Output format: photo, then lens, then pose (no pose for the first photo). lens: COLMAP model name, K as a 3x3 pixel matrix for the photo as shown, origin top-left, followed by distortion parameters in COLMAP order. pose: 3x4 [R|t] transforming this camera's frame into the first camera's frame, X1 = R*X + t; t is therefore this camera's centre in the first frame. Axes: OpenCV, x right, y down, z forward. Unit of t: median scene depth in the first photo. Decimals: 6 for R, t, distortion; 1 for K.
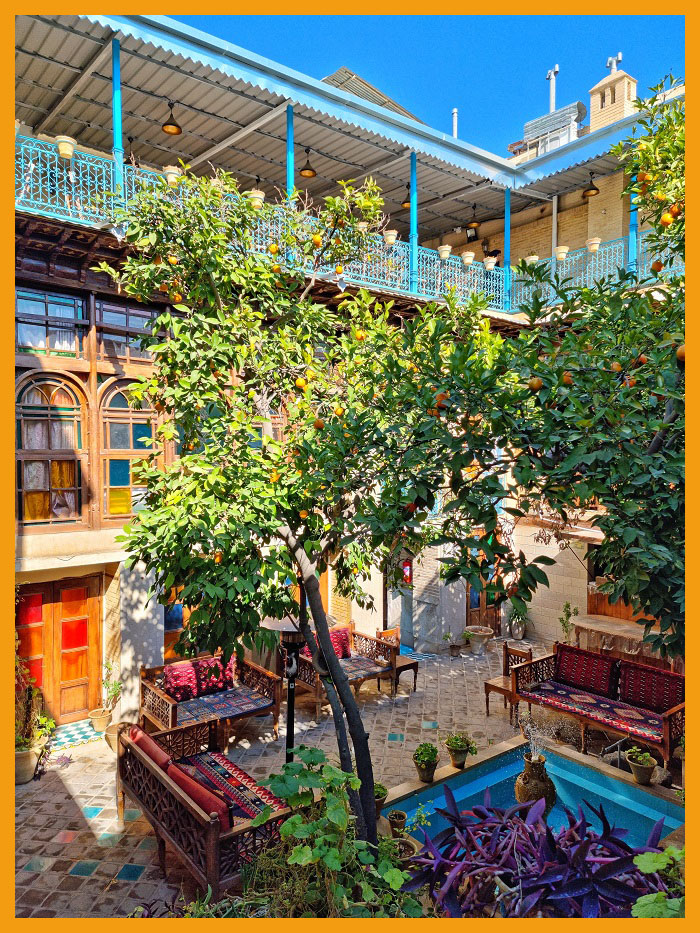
lens RADIAL K [[649.0, 0, 350.0], [0, 649.0, 466.5], [0, 0, 1]] dist [0.094455, -0.079997]
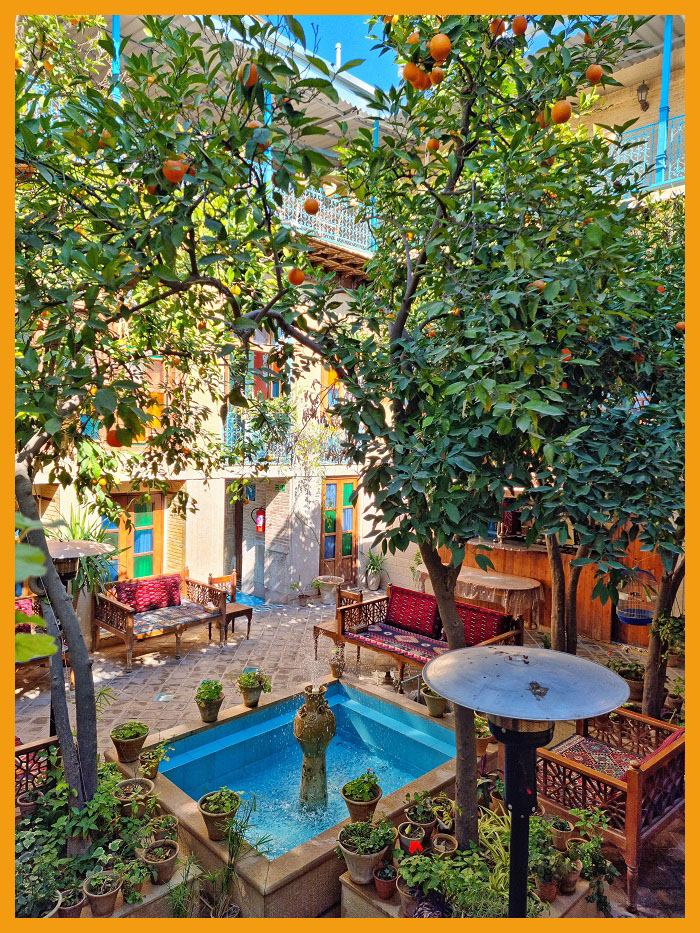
lens RADIAL K [[643.3, 0, 350.0], [0, 643.3, 466.5], [0, 0, 1]] dist [0.102878, -0.082412]
pose [[0.993315, 0.022468, 0.113231, 0.155088], [-0.026147, 0.999174, 0.031110, 0.069428], [-0.112439, -0.033862, 0.993081, 0.067870]]
